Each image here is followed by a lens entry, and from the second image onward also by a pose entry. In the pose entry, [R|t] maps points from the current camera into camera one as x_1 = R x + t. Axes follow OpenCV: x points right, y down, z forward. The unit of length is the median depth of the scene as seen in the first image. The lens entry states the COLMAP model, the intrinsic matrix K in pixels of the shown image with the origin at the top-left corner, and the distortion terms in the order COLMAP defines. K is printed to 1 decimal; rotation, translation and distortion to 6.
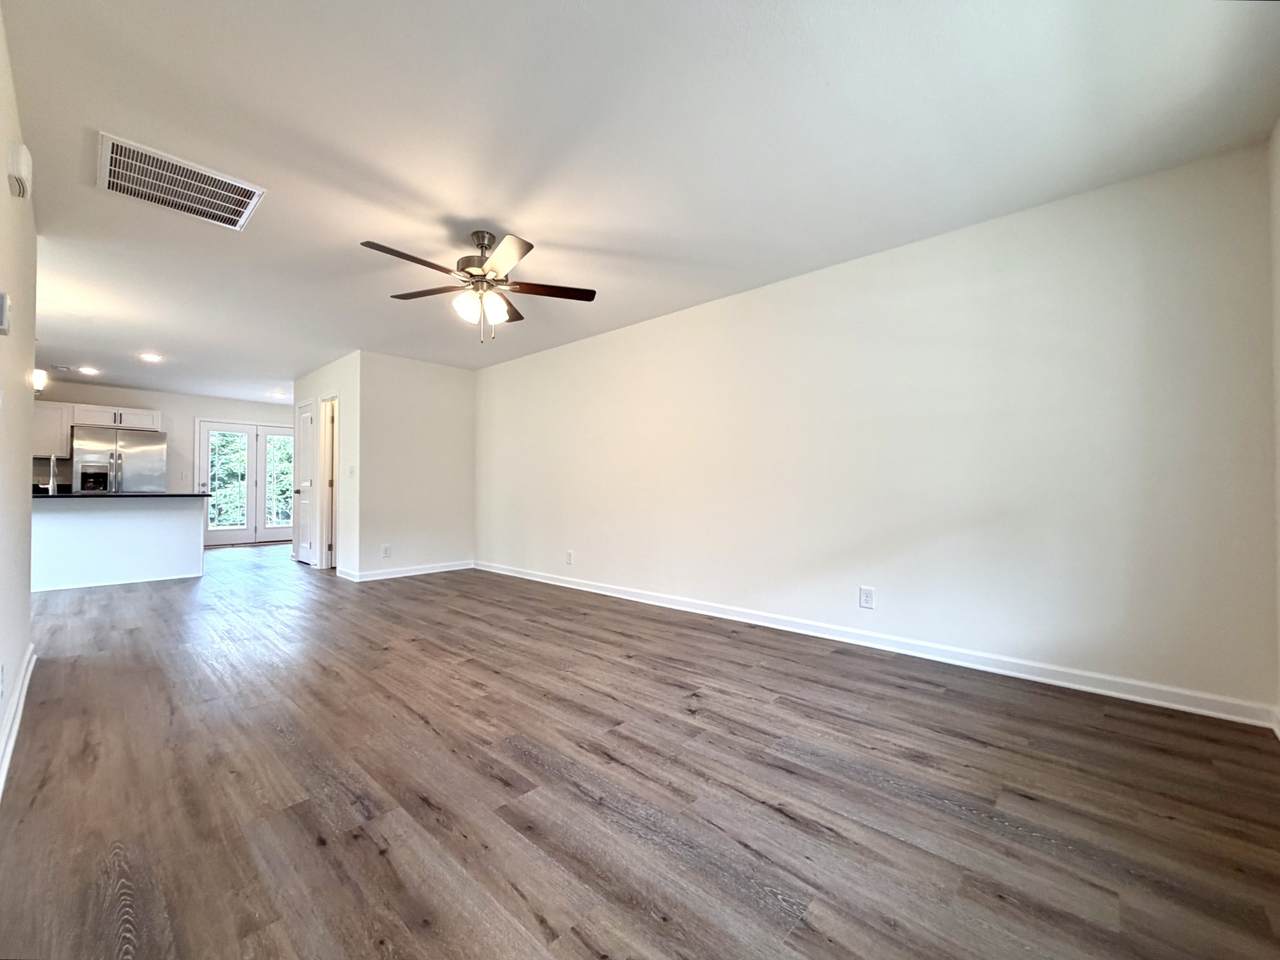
lens RADIAL K [[517.5, 0, 635.3], [0, 517.5, 482.2], [0, 0, 1]] dist [-0.002015, -0.000404]
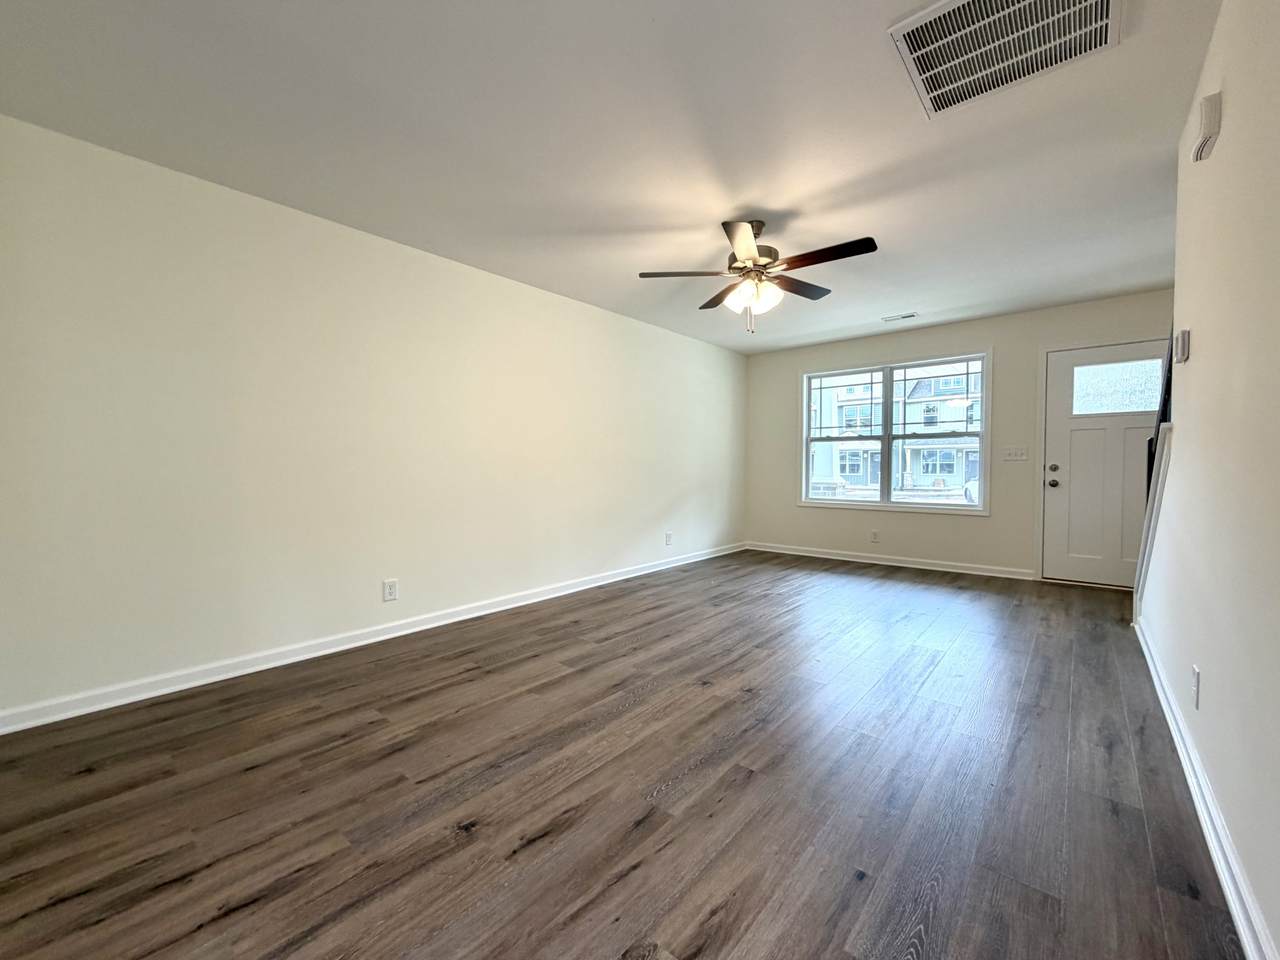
lens RADIAL K [[521.8, 0, 640.0], [0, 521.8, 480.0], [0, 0, 1]] dist [0.003243, 0.000193]
pose [[-0.044872, -0.027347, 0.998618, -1.360512], [-0.009808, 0.999589, 0.026932, -0.008394], [-0.998945, -0.008586, -0.045121, 1.316720]]
